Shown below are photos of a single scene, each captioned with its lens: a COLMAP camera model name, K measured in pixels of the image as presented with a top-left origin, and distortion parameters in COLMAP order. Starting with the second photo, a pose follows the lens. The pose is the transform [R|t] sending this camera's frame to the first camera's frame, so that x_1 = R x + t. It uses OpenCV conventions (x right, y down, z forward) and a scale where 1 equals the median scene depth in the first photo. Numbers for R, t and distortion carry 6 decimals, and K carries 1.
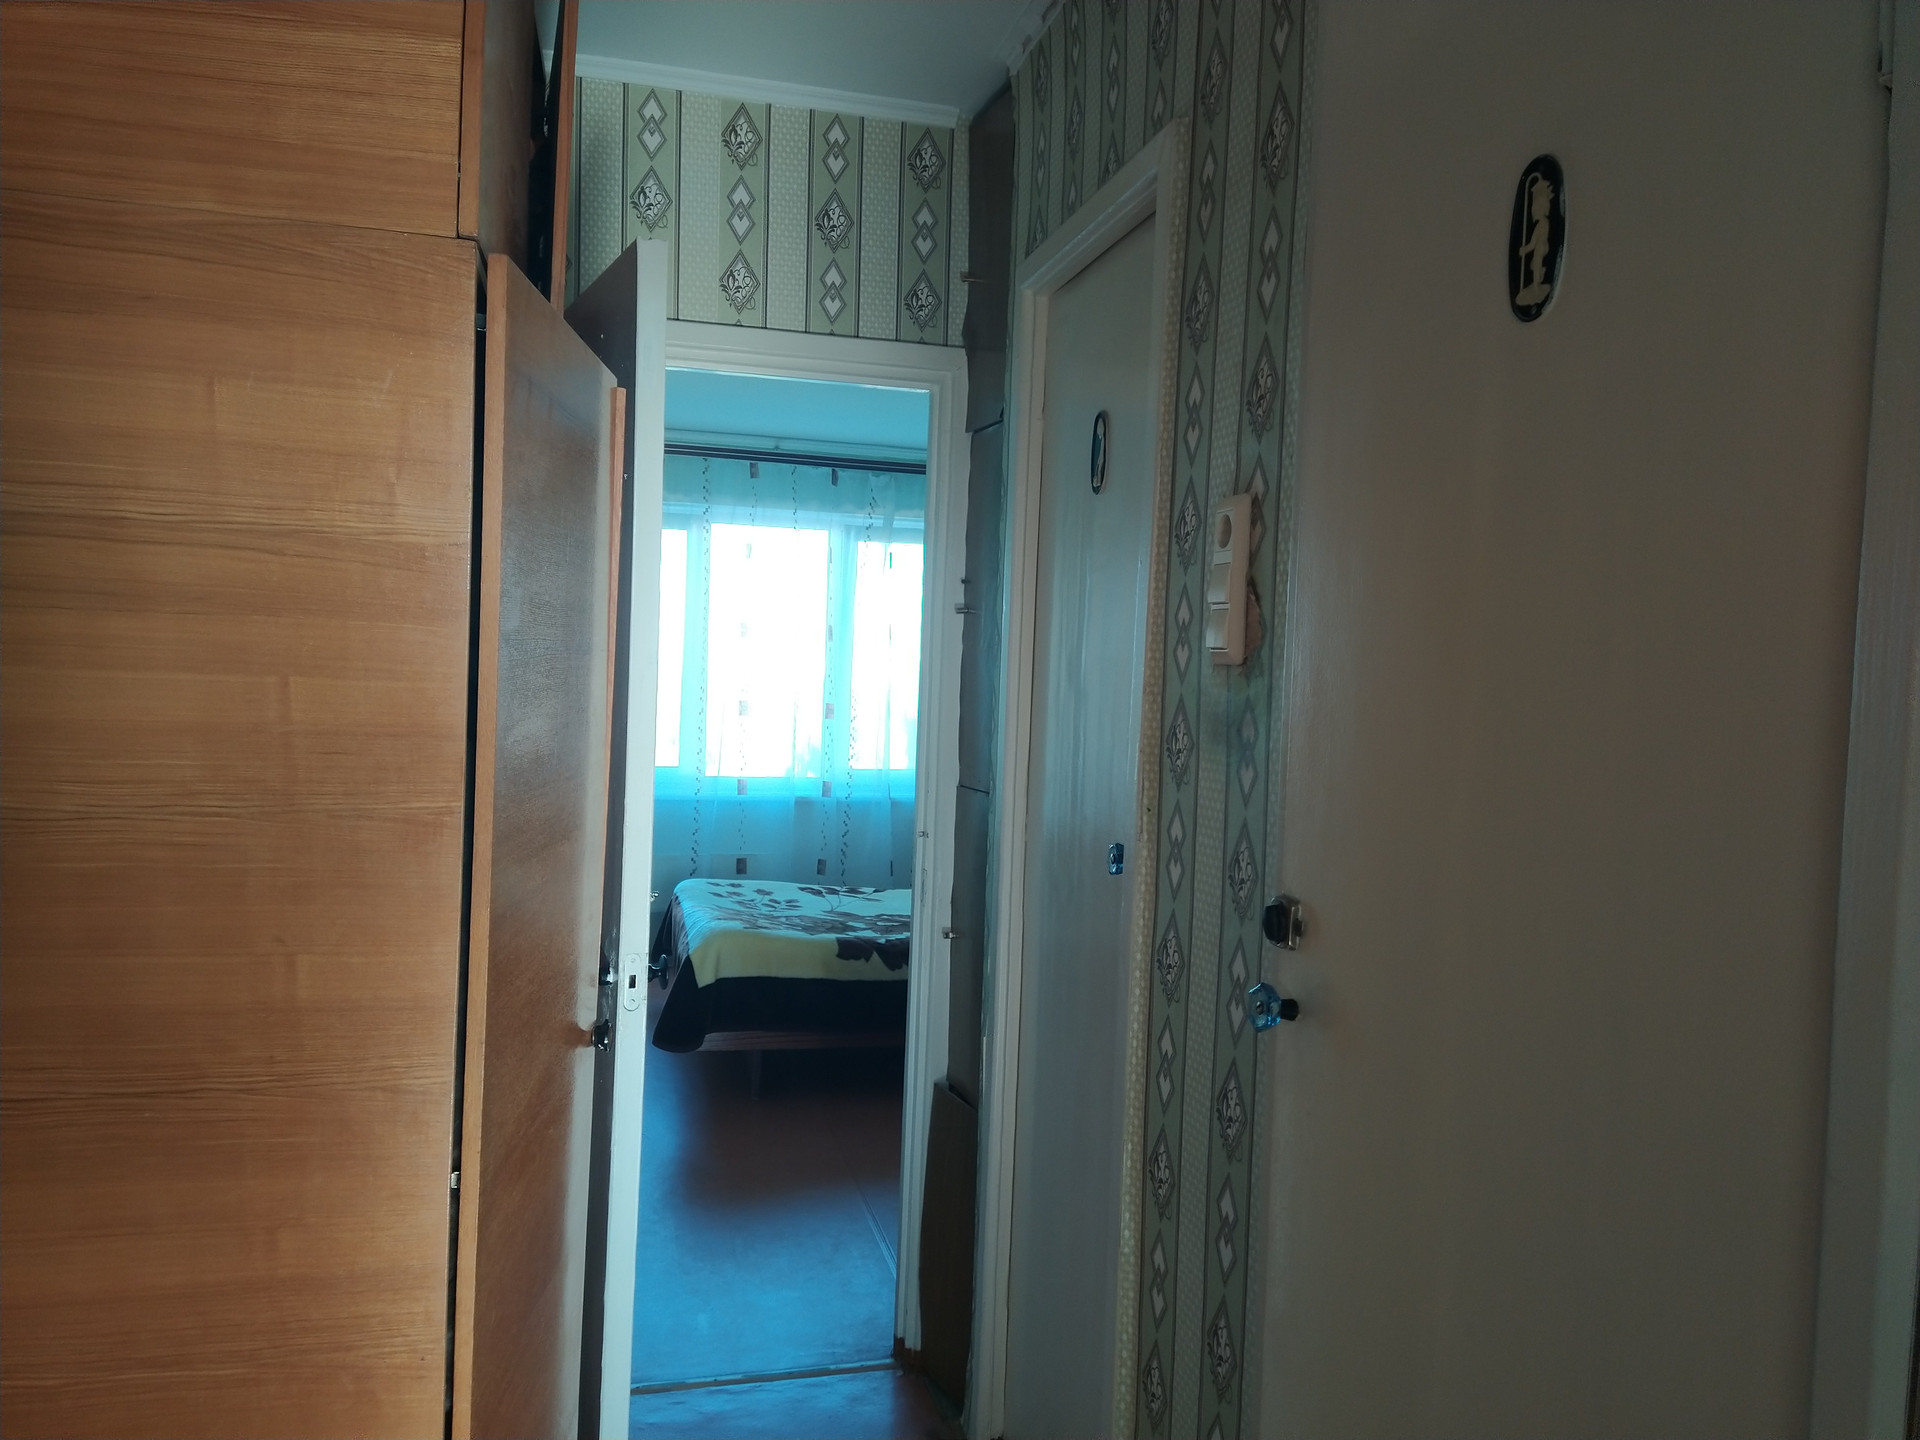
lens RADIAL K [[1247.2, 0, 960.0], [0, 1247.2, 720.0], [0, 0, 1]] dist [0.058494, -0.000704]
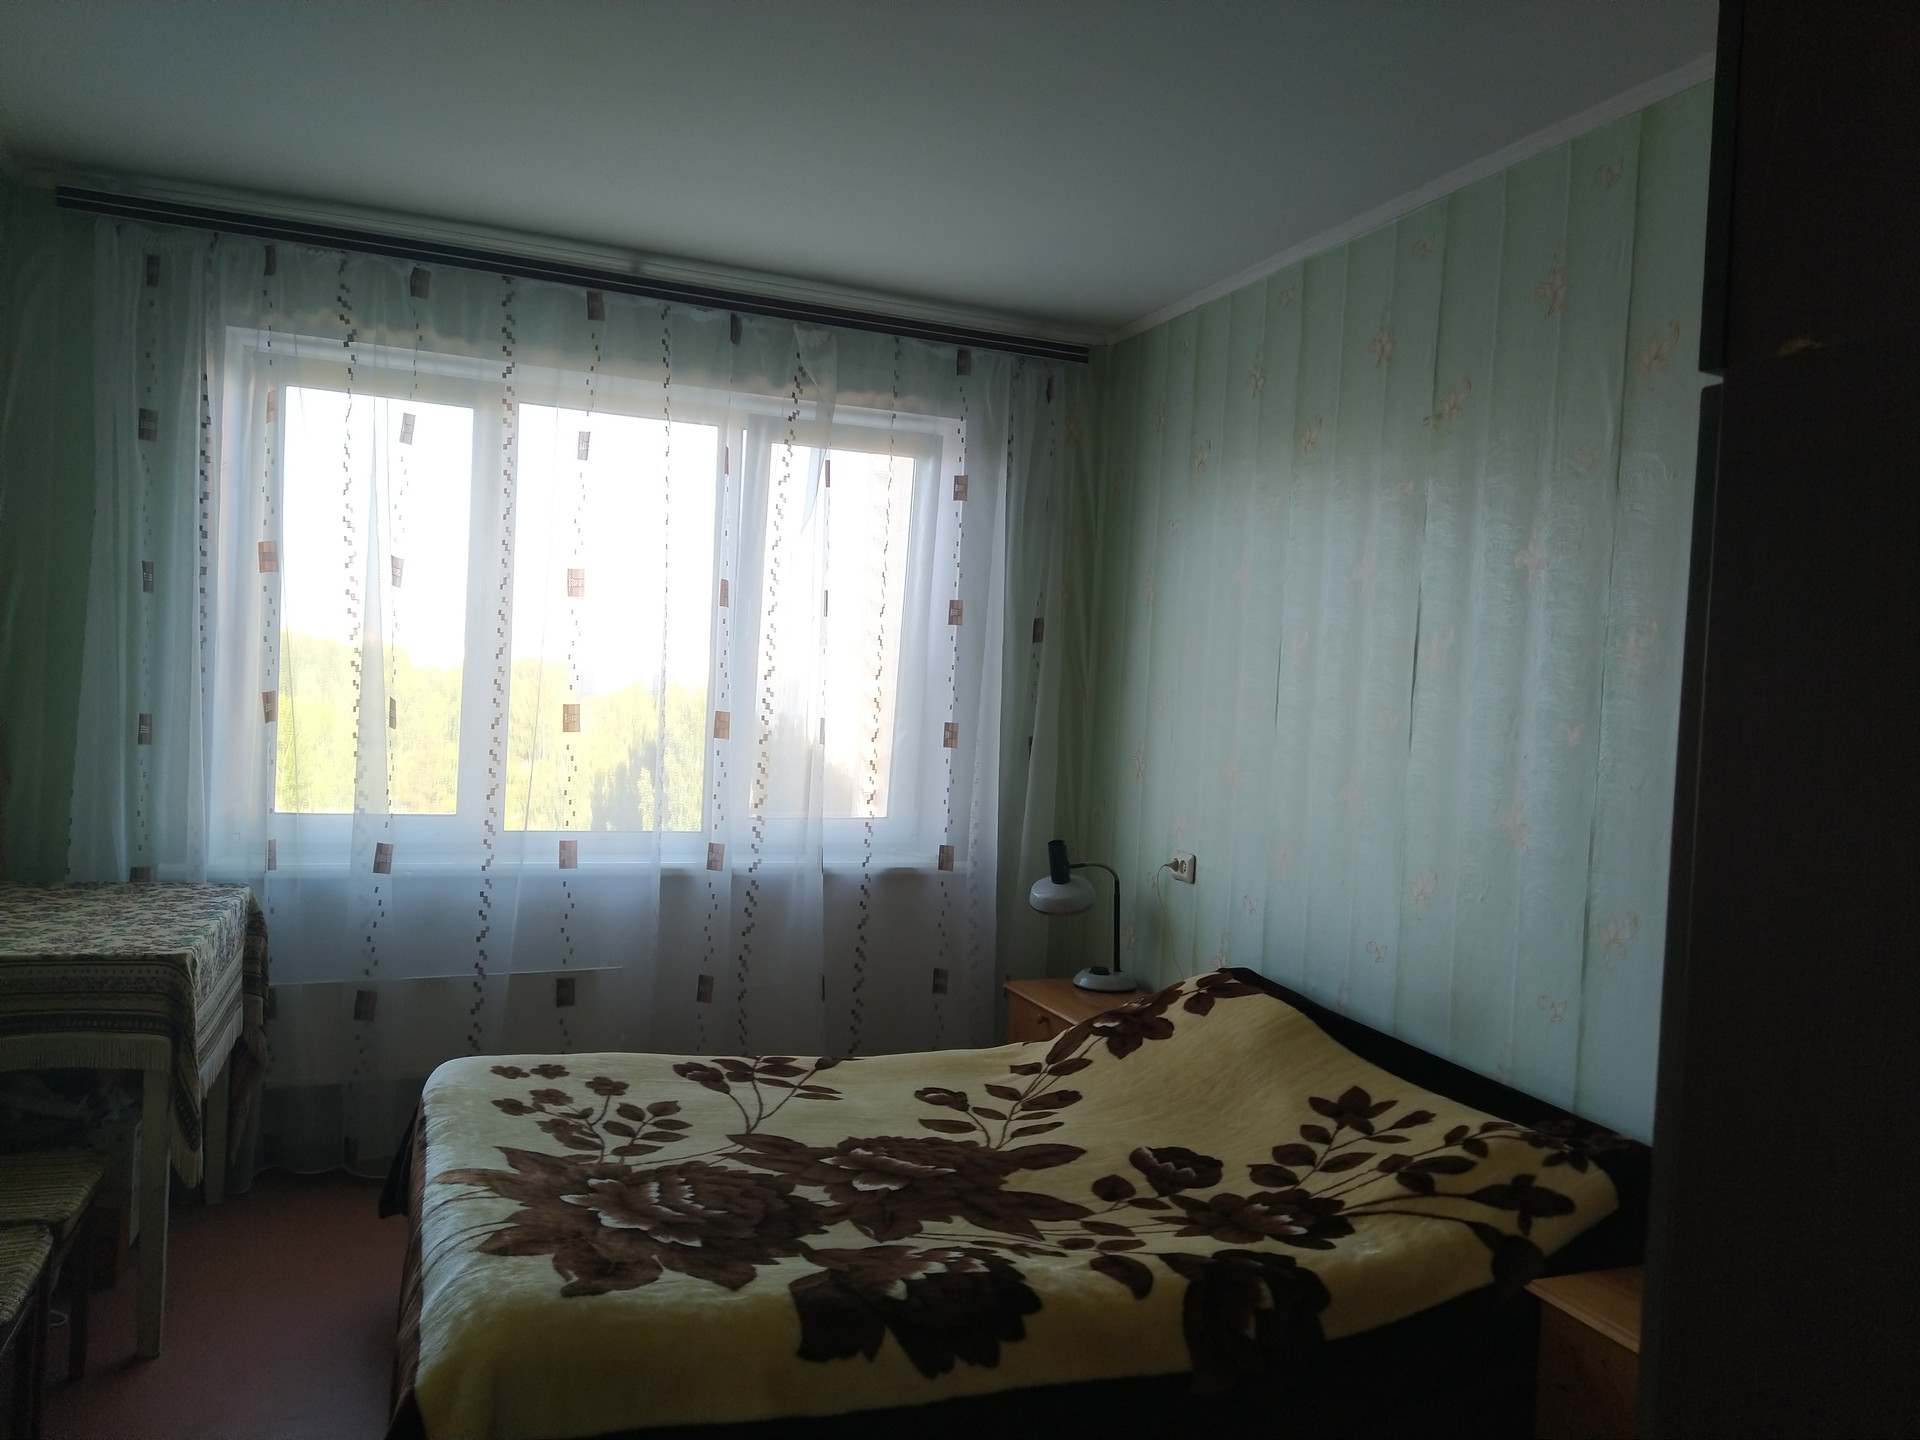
lens RADIAL K [[1247.2, 0, 960.0], [0, 1247.2, 720.0], [0, 0, 1]] dist [0.058494, -0.000704]
pose [[0.991272, 0.014269, 0.131062, -0.070909], [-0.015730, 0.999825, 0.010114, -0.016985], [-0.130895, -0.012087, 0.991323, 0.399067]]
